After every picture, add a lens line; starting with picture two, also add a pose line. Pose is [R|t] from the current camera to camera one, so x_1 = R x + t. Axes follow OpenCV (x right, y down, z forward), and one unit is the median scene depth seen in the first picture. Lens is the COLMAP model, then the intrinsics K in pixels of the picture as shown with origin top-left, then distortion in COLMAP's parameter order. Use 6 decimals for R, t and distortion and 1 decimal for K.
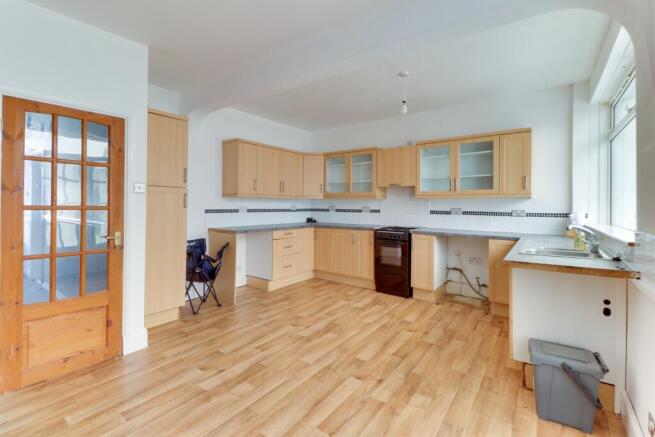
lens RADIAL K [[298.8, 0, 328.9], [0, 298.8, 204.2], [0, 0, 1]] dist [0.020985, -0.015251]
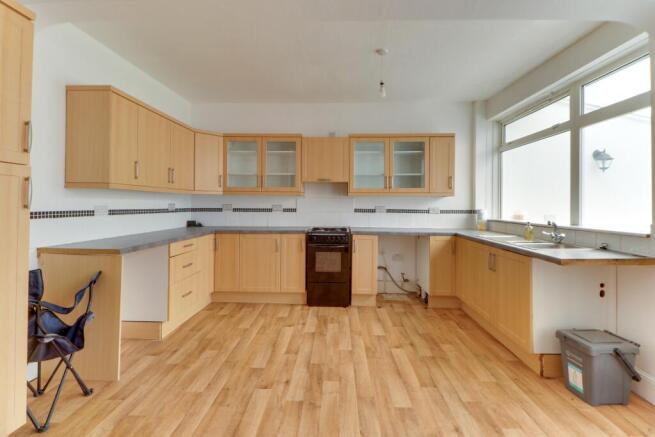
lens RADIAL K [[298.8, 0, 328.9], [0, 298.8, 204.2], [0, 0, 1]] dist [0.020985, -0.015251]
pose [[0.822599, -0.001881, 0.568618, -0.301812], [-0.001701, 0.999982, 0.005769, 0.001148], [-0.568619, -0.005713, 0.822581, 0.308798]]
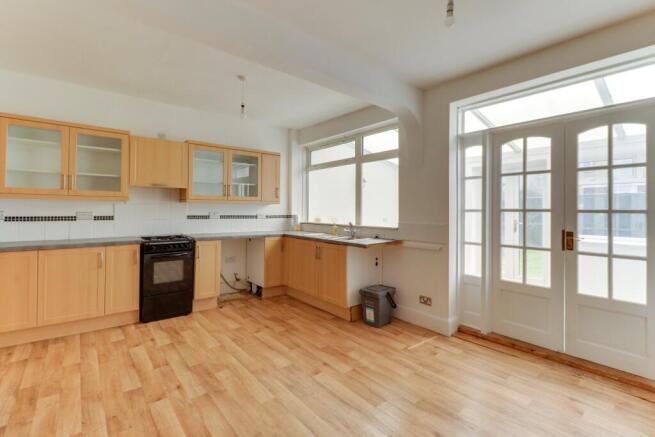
lens RADIAL K [[300.6, 0, 329.0], [0, 300.6, 208.8], [0, 0, 1]] dist [0.024534, -0.016061]
pose [[0.243951, -0.000598, 0.969787, -0.528943], [-0.006816, 0.999974, 0.002332, -0.005456], [-0.969764, -0.007179, 0.243941, 0.394846]]
